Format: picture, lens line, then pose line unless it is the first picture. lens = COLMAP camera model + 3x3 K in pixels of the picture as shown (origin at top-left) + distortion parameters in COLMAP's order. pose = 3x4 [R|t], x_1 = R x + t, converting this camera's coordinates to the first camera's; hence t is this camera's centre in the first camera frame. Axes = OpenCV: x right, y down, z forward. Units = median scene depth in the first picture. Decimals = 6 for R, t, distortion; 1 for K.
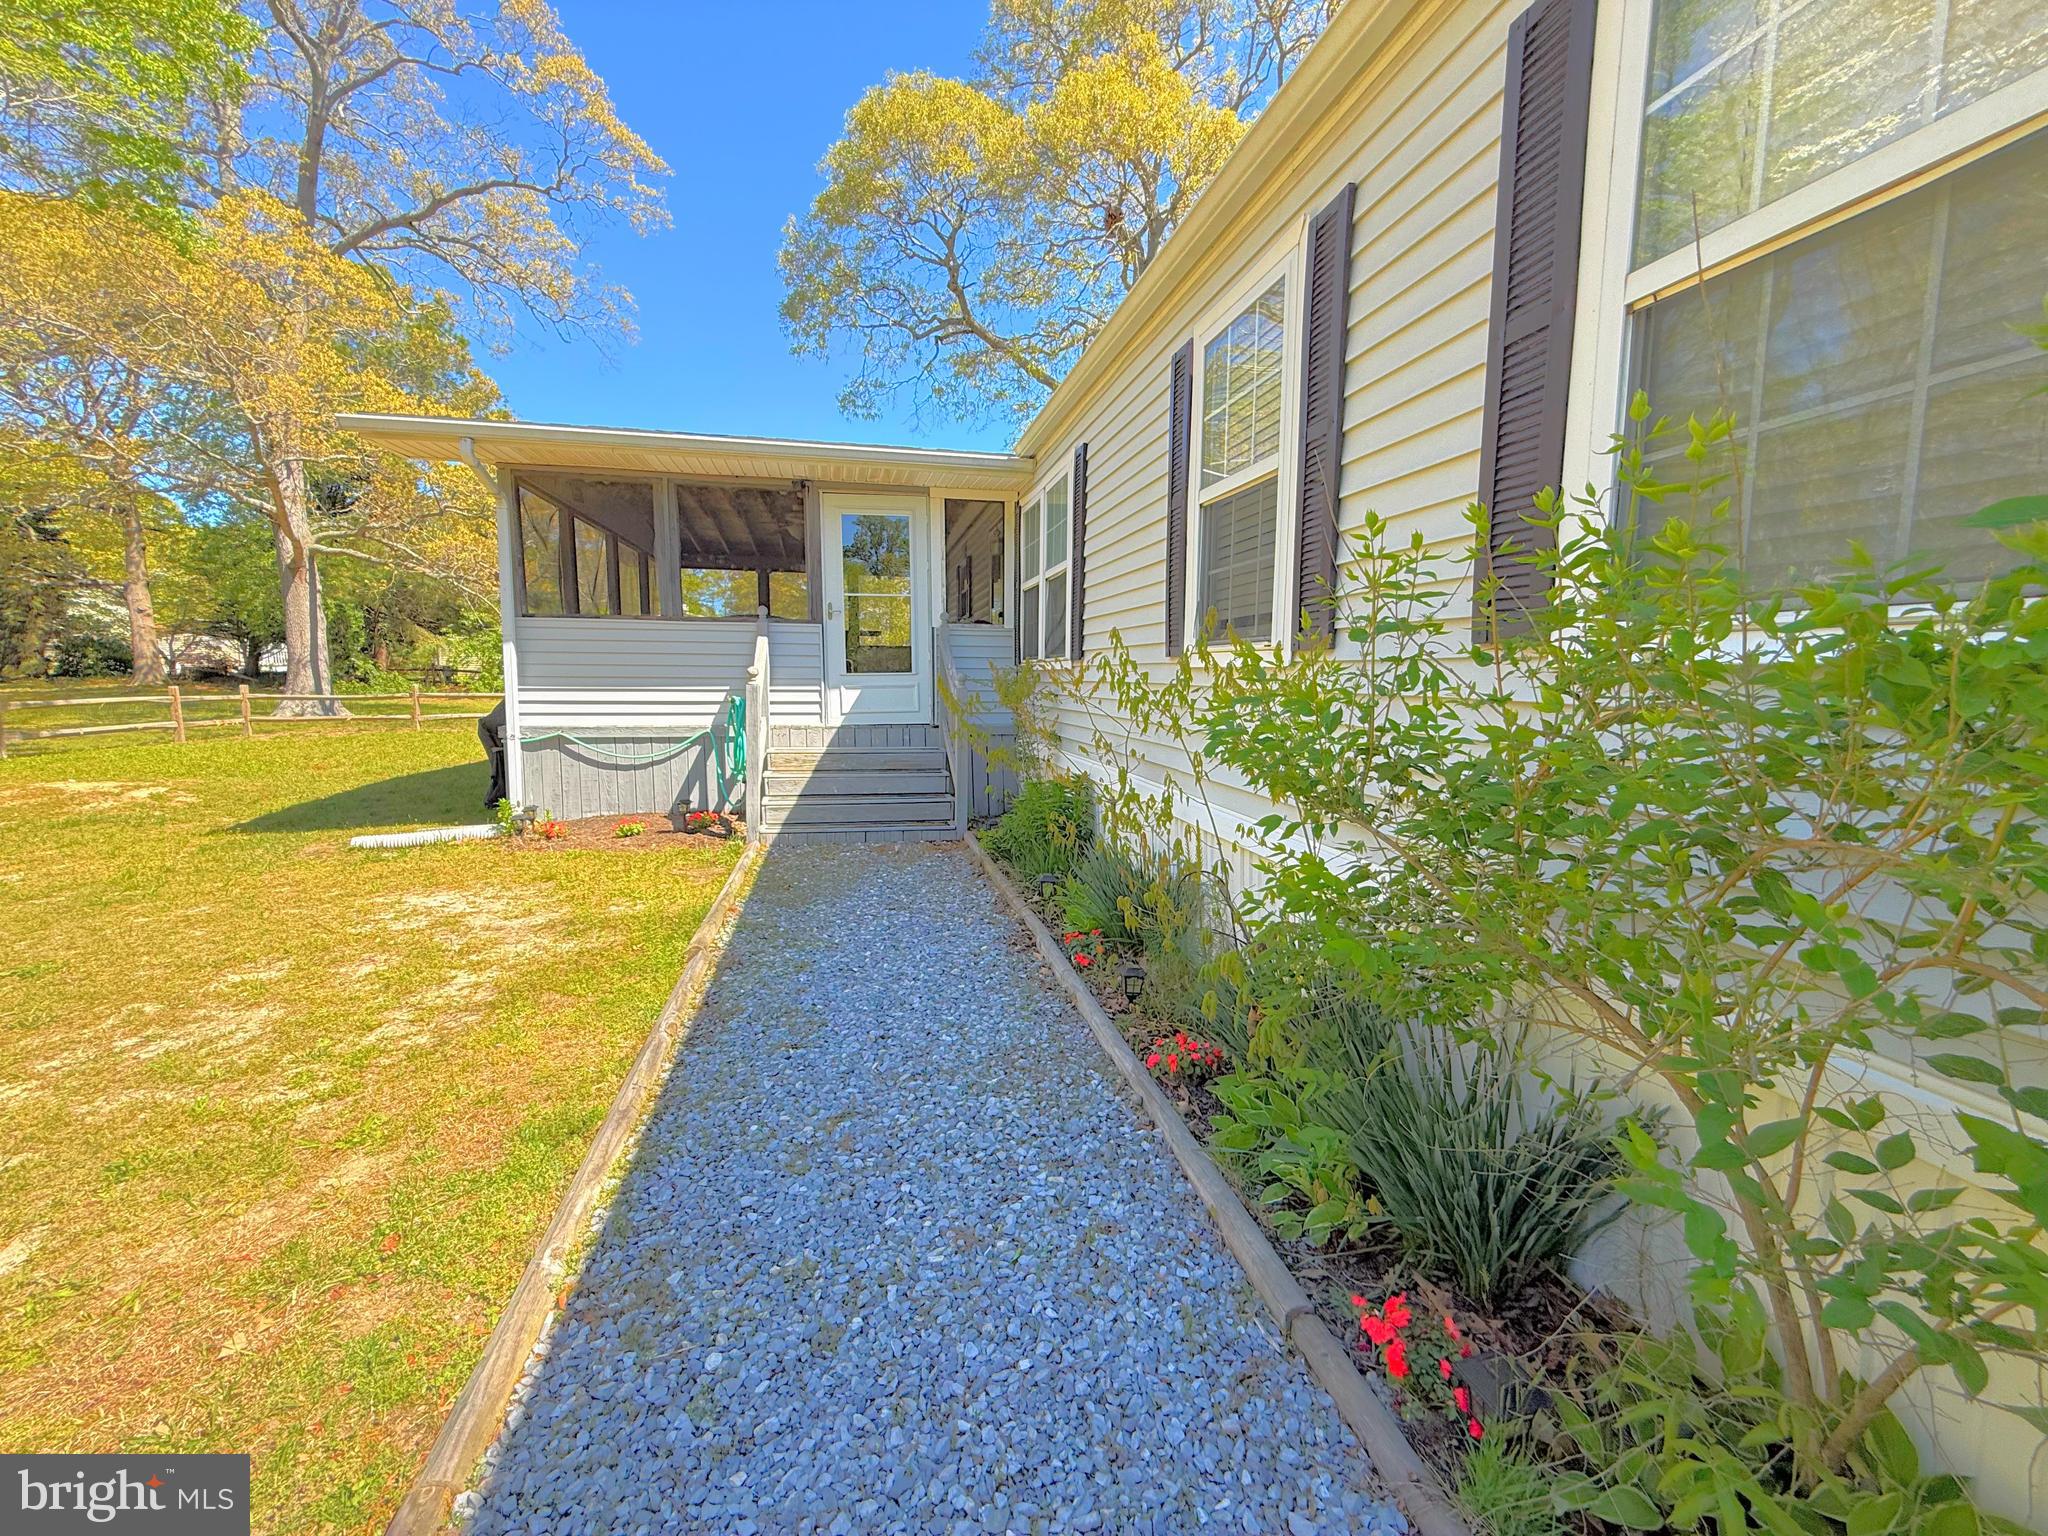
lens RADIAL K [[809.8, 0, 1024.0], [0, 809.8, 768.0], [0, 0, 1]] dist [0.000207, 0.000085]
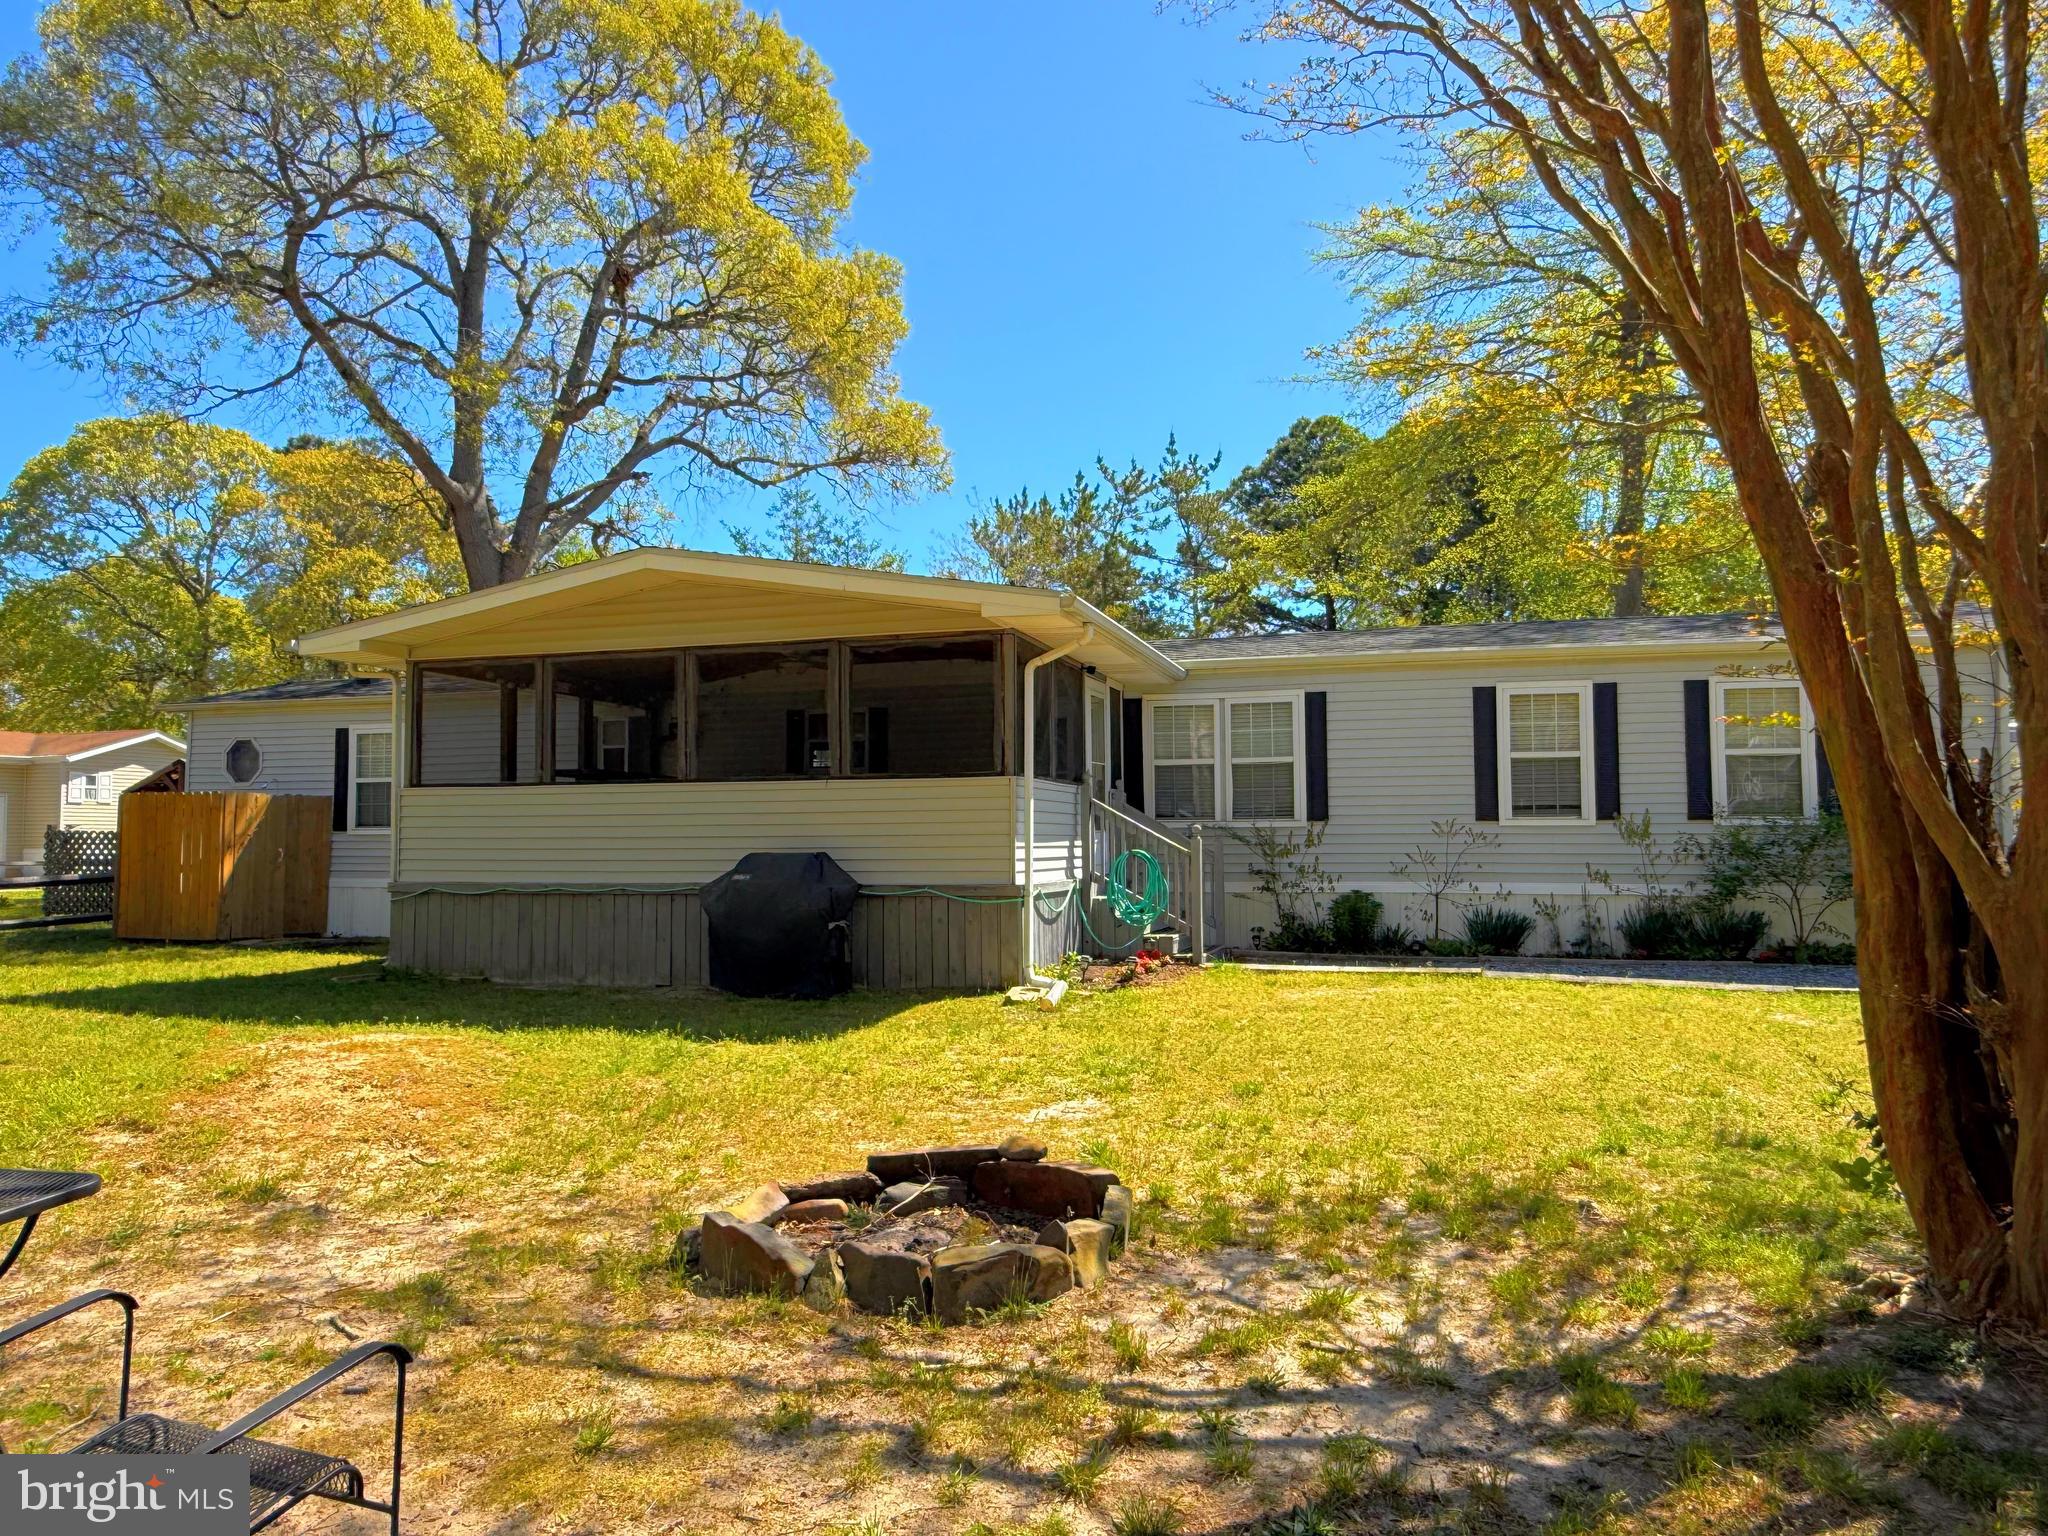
lens RADIAL K [[1375.9, 0, 1024.0], [0, 1375.9, 768.0], [0, 0, 1]] dist [0.001076, 0.000387]
pose [[0.481882, 0.035101, 0.875533, -2.042788], [0.108633, 0.989095, -0.099444, -0.023842], [-0.869476, 0.143032, 0.472814, 0.171129]]
